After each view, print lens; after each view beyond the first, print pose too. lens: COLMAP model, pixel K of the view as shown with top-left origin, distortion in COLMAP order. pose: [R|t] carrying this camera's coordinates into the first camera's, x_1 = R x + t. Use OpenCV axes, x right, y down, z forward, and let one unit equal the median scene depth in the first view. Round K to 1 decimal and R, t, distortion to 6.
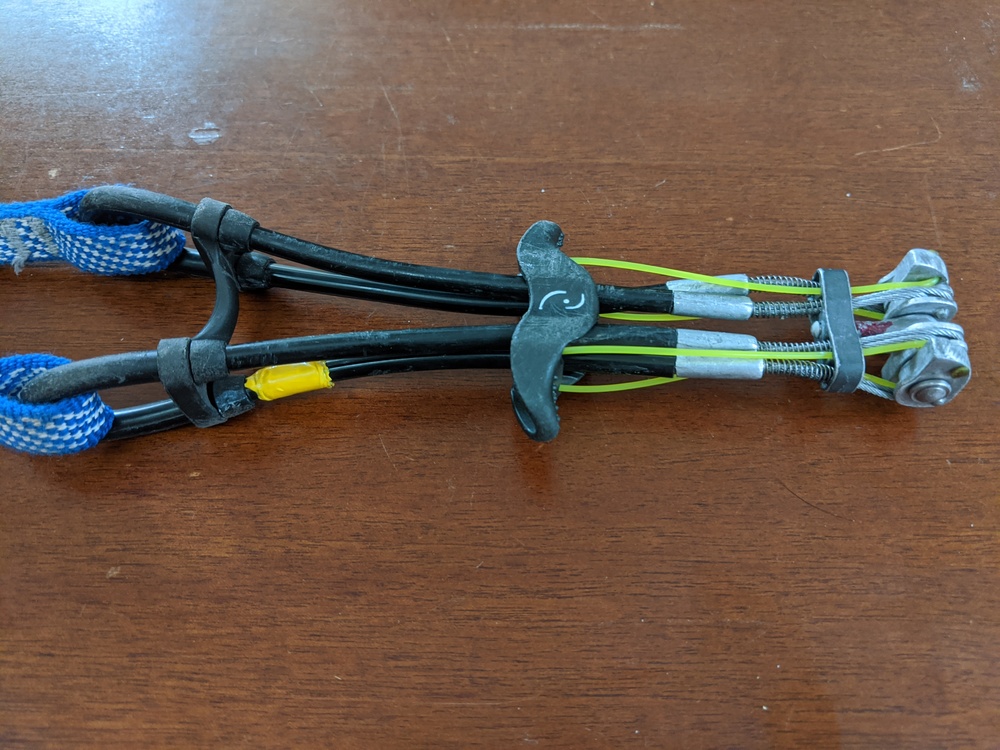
lens RADIAL K [[788.7, 0, 501.6], [0, 788.7, 375.0], [0, 0, 1]] dist [-0.004735, -0.028350]
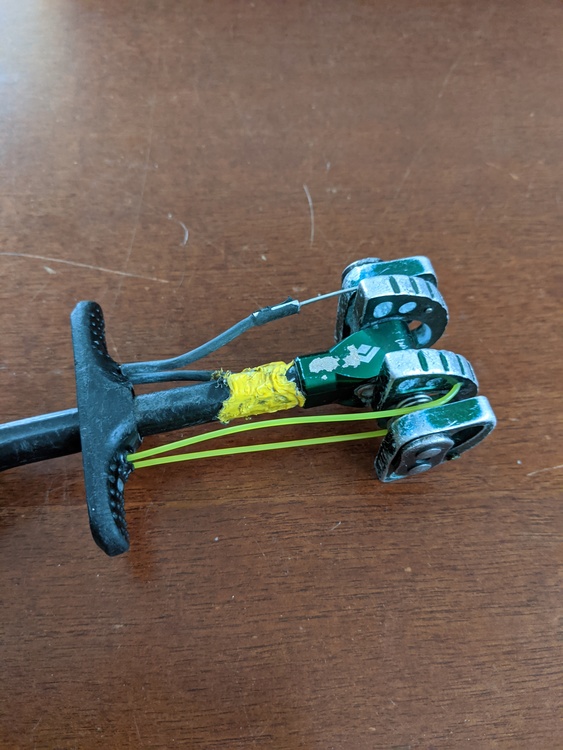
lens RADIAL K [[591.5, 0, 280.1], [0, 591.5, 374.6], [0, 0, 1]] dist [-0.004735, -0.028350]
pose [[0.990043, 0.023255, 0.138833, 0.026220], [0.064959, 0.799495, -0.597150, 0.038676], [-0.124883, 0.600222, 0.790024, 0.316036]]
